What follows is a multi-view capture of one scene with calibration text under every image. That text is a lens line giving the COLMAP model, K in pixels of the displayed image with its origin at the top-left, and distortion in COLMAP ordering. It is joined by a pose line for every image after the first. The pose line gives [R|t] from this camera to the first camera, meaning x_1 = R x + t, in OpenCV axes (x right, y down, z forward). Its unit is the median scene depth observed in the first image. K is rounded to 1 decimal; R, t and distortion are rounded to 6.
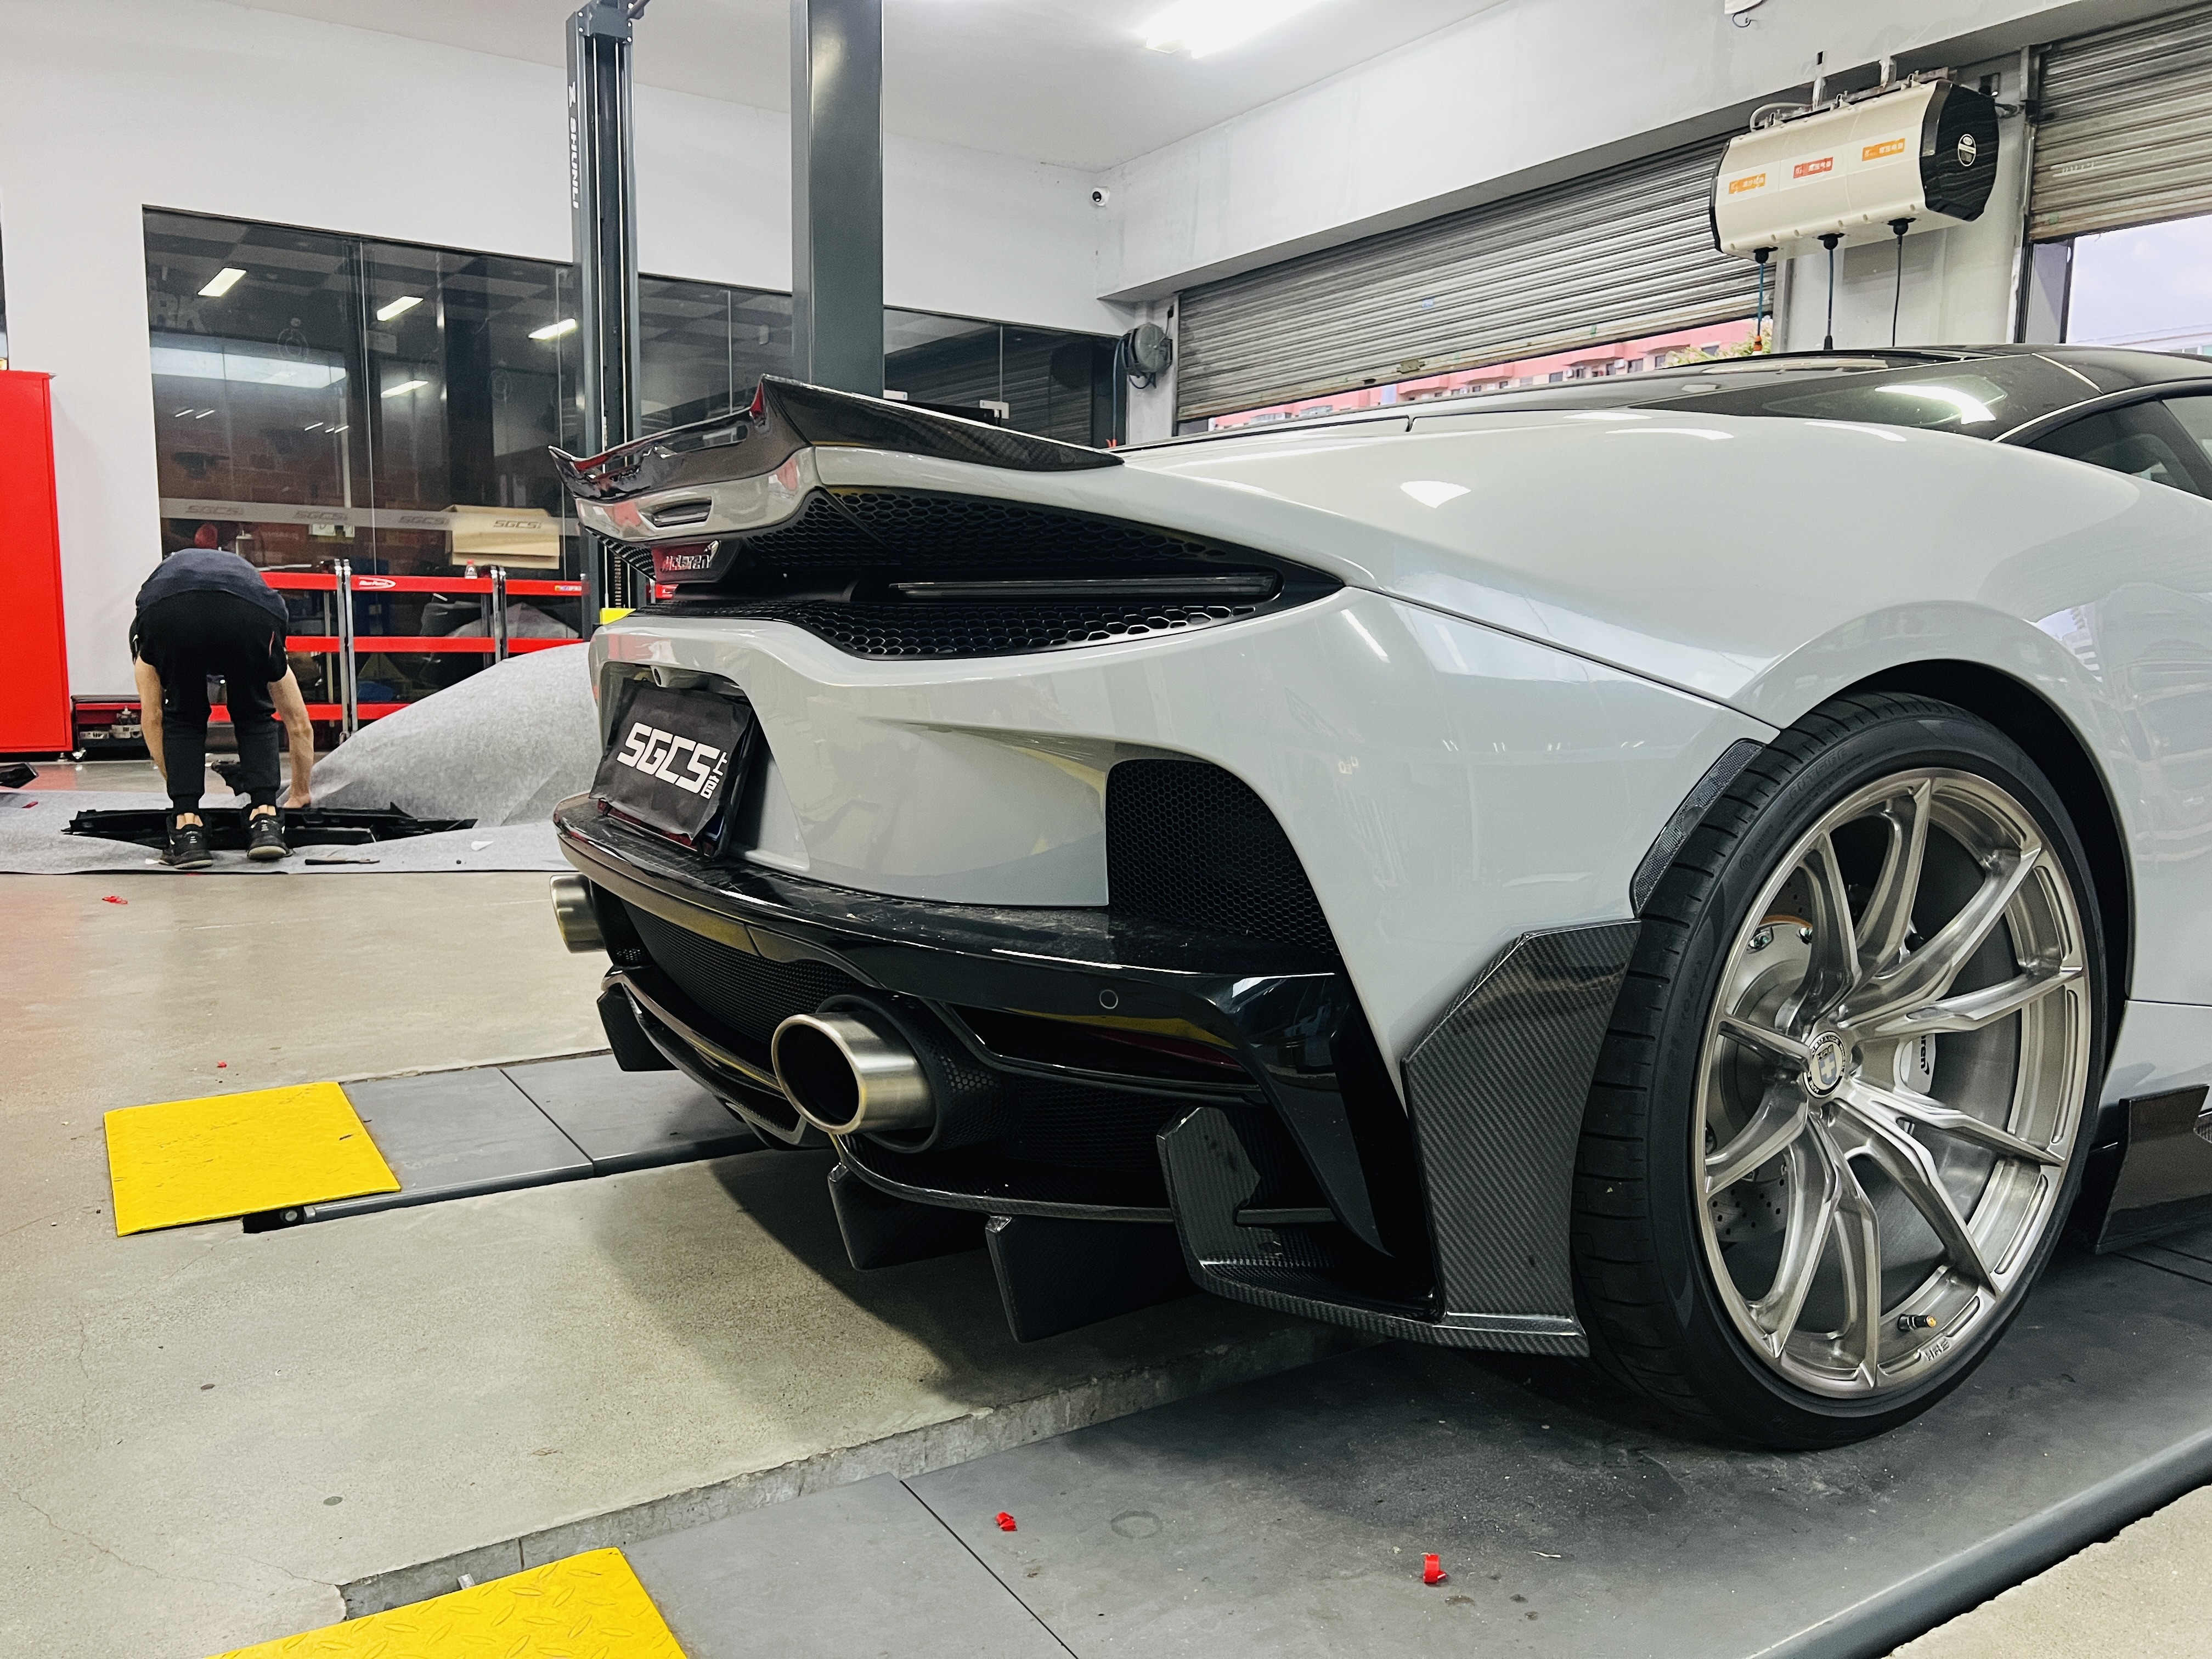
lens RADIAL K [[1663.0, 0, 1106.0], [0, 1663.0, 829.5], [0, 0, 1]] dist [0.064072, -0.069398]
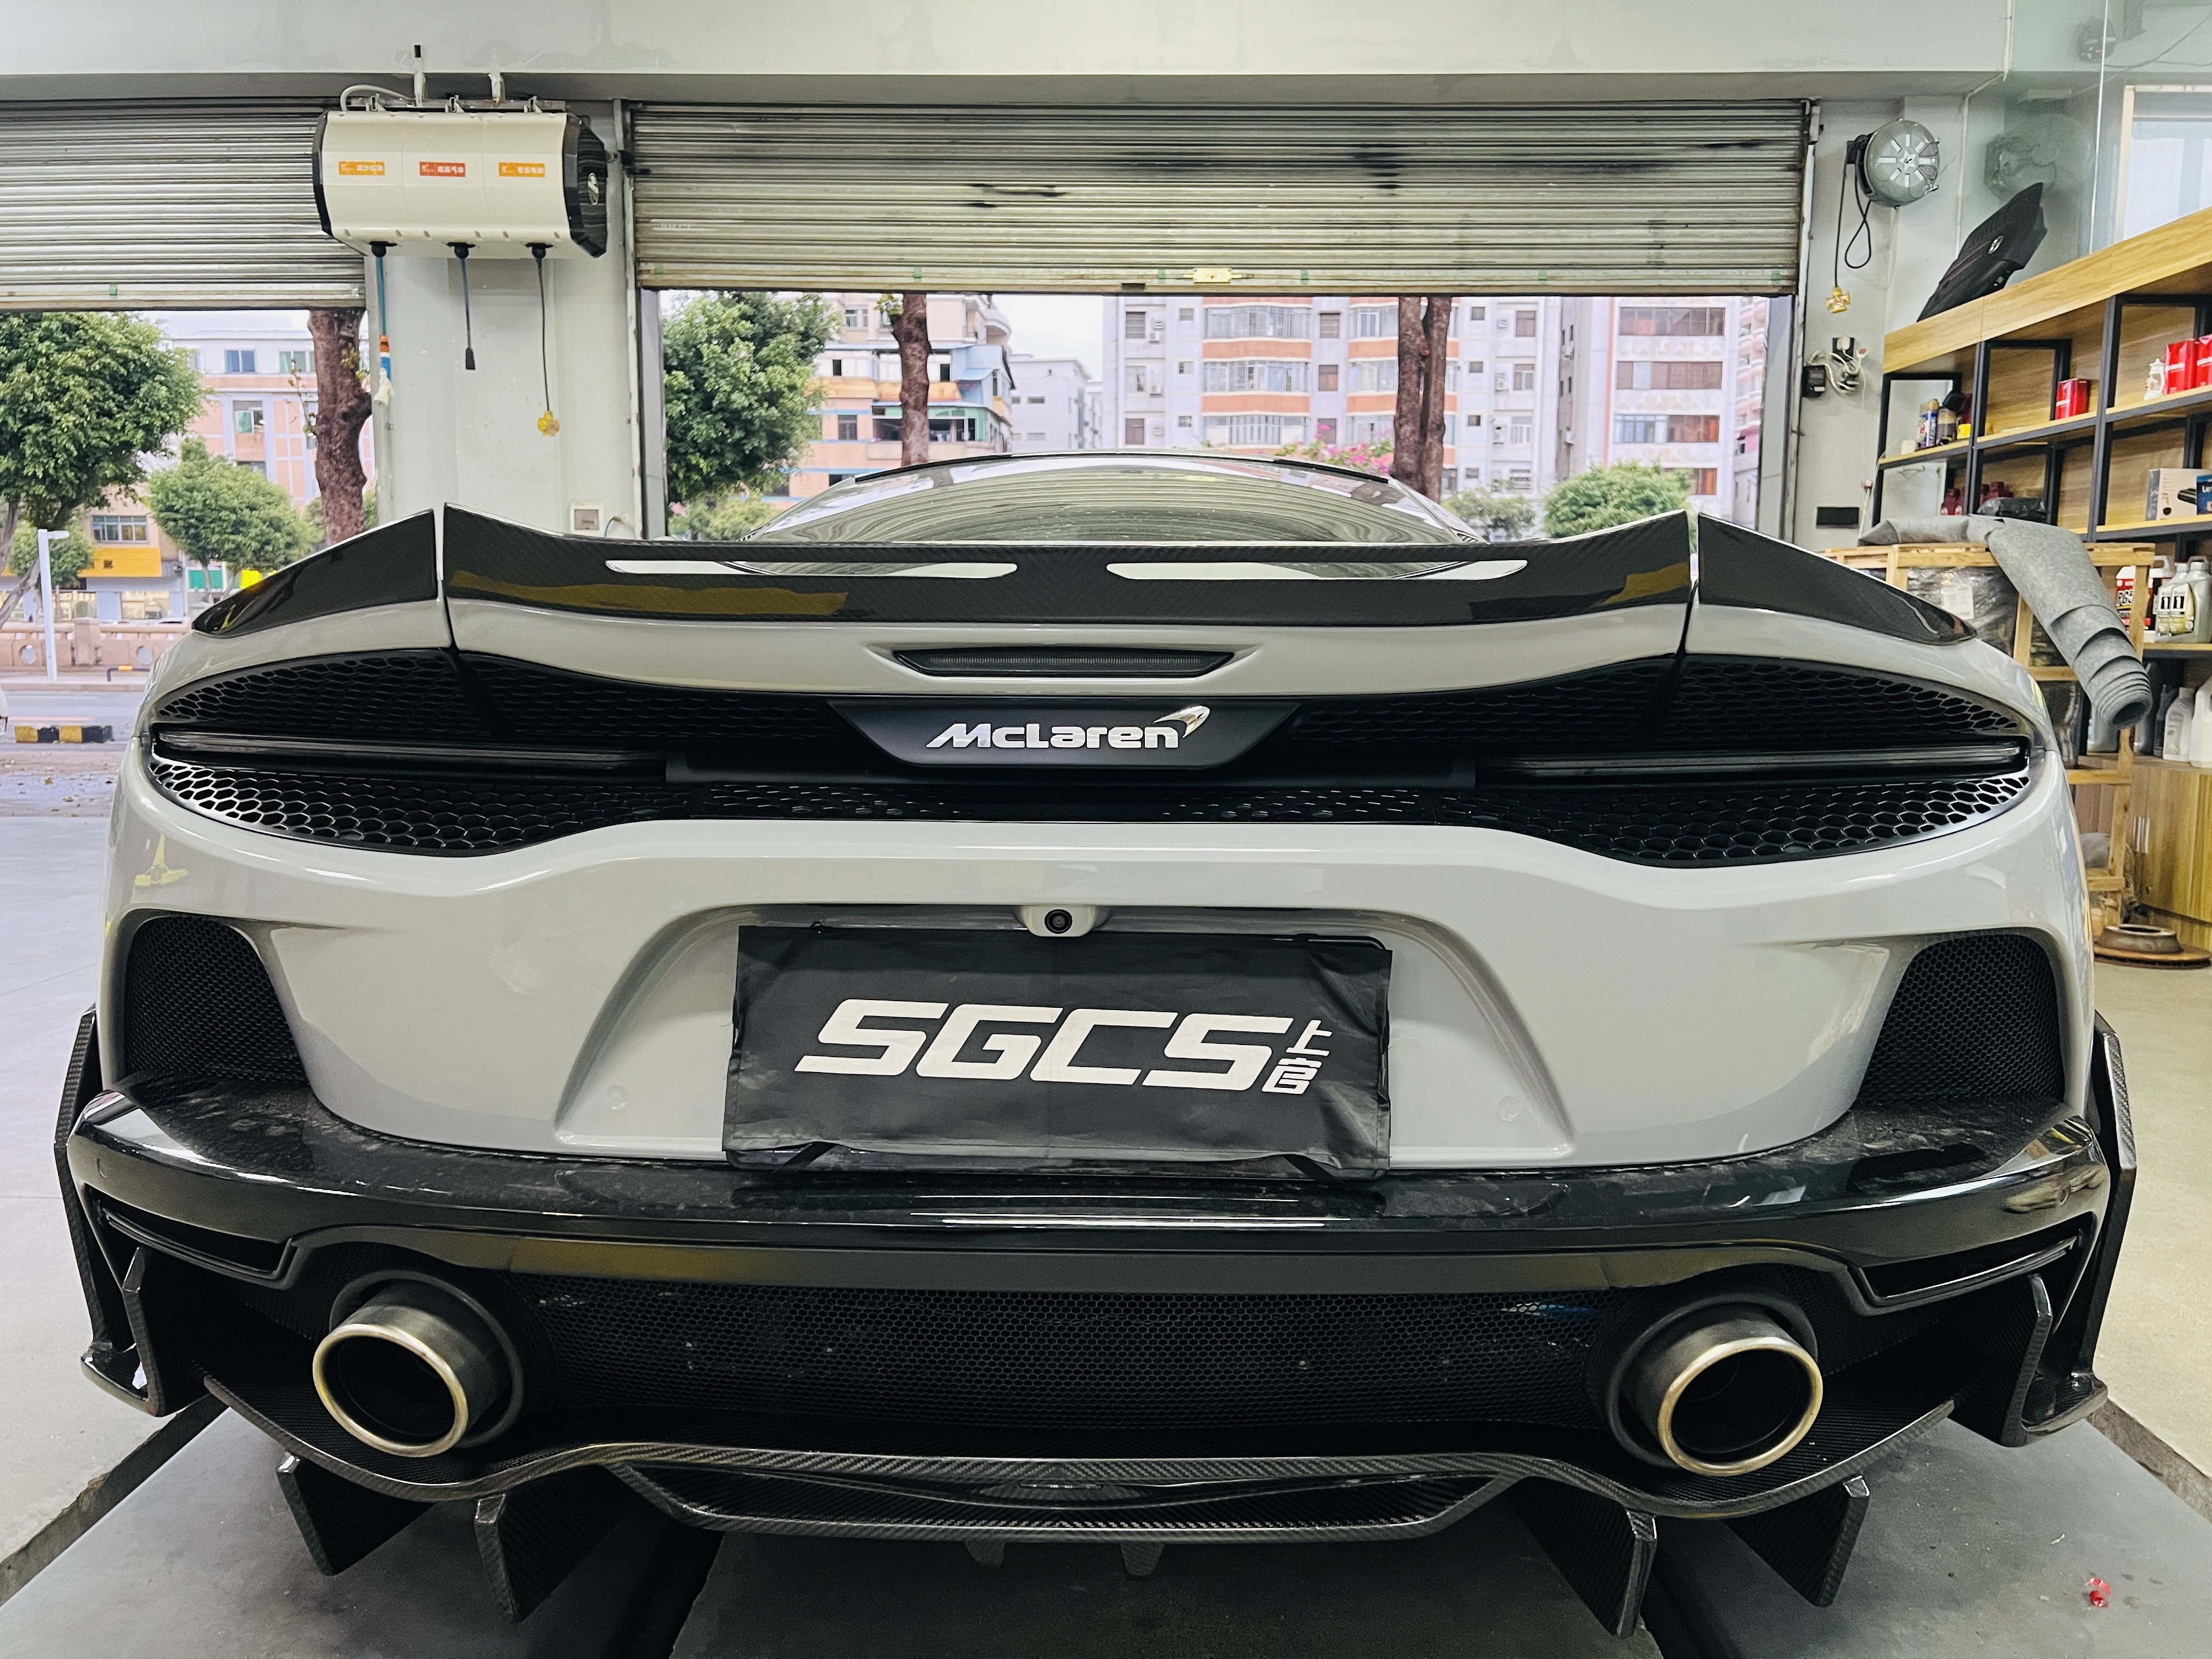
lens RADIAL K [[1663.0, 0, 1106.0], [0, 1663.0, 829.5], [0, 0, 1]] dist [0.064072, -0.069398]
pose [[0.543142, -0.115586, 0.831647, -0.221116], [0.106617, 0.991956, 0.068236, -0.047635], [-0.832844, 0.051606, 0.551097, 0.184279]]
